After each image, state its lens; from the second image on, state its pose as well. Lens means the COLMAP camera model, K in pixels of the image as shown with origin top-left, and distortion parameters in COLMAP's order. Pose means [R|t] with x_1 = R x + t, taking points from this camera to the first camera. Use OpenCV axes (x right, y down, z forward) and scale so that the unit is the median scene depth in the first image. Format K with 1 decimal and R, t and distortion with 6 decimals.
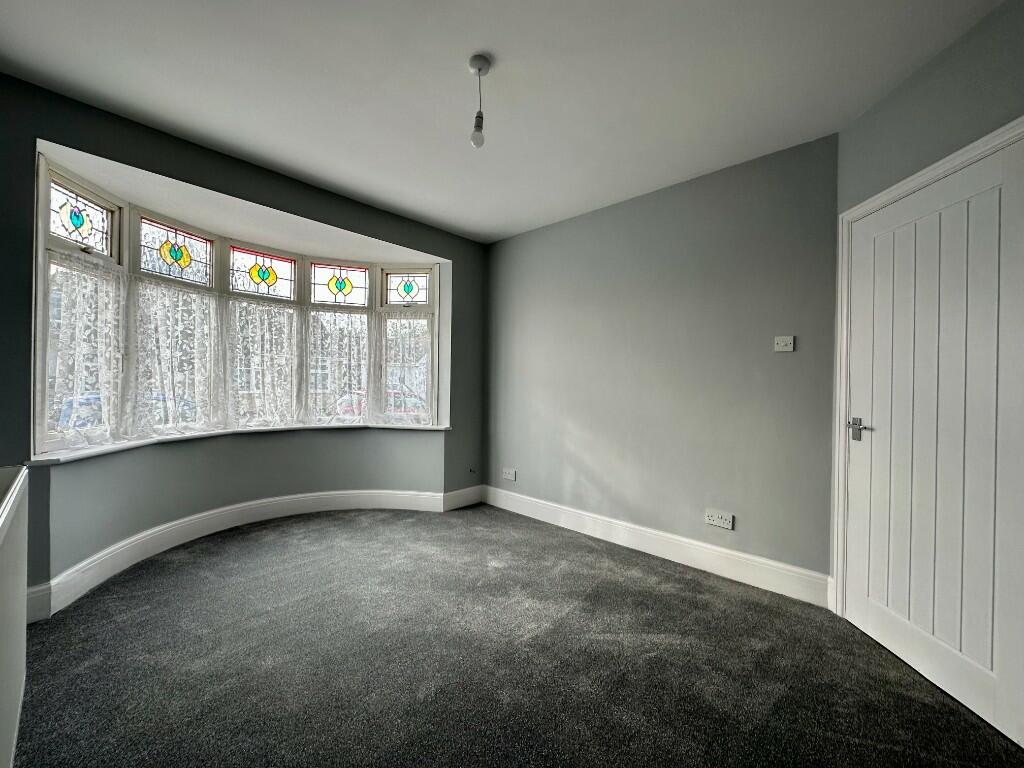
lens RADIAL K [[407.5, 0, 509.7], [0, 407.5, 383.4], [0, 0, 1]] dist [0.000031, 0.000105]
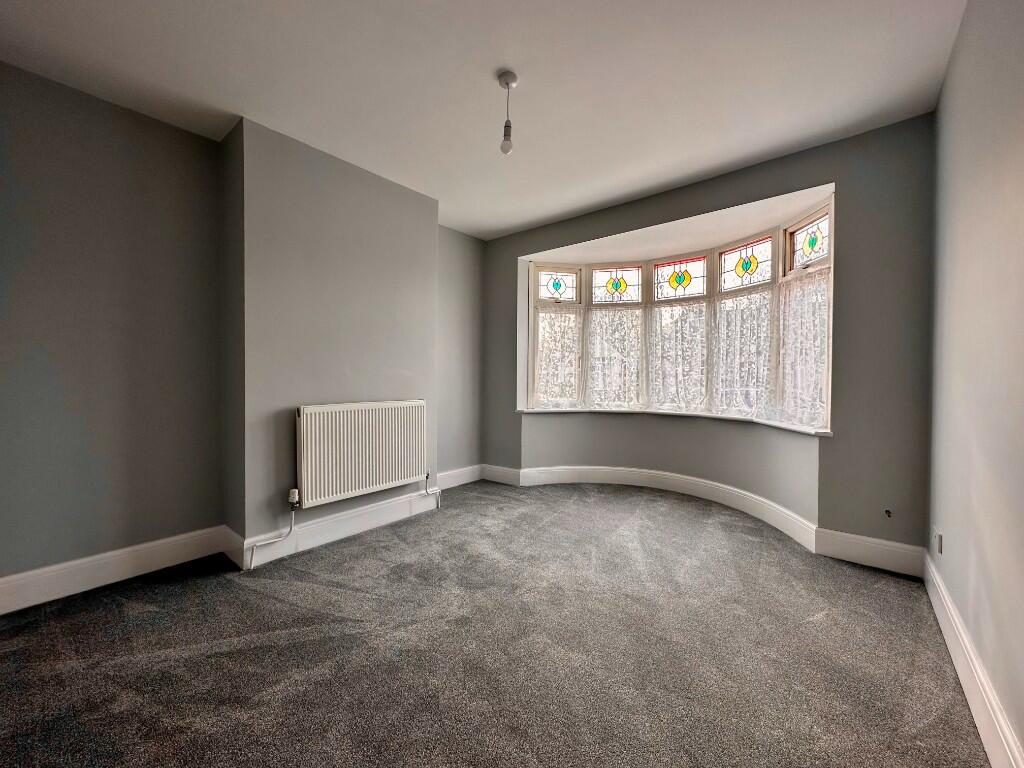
lens RADIAL K [[411.8, 0, 528.7], [0, 411.8, 383.8], [0, 0, 1]] dist [0.023574, -0.000070]
pose [[0.091342, 0.004684, -0.995809, 0.636673], [0.001982, 0.999986, 0.004885, 0.026794], [0.995818, -0.002420, 0.091332, 0.569023]]
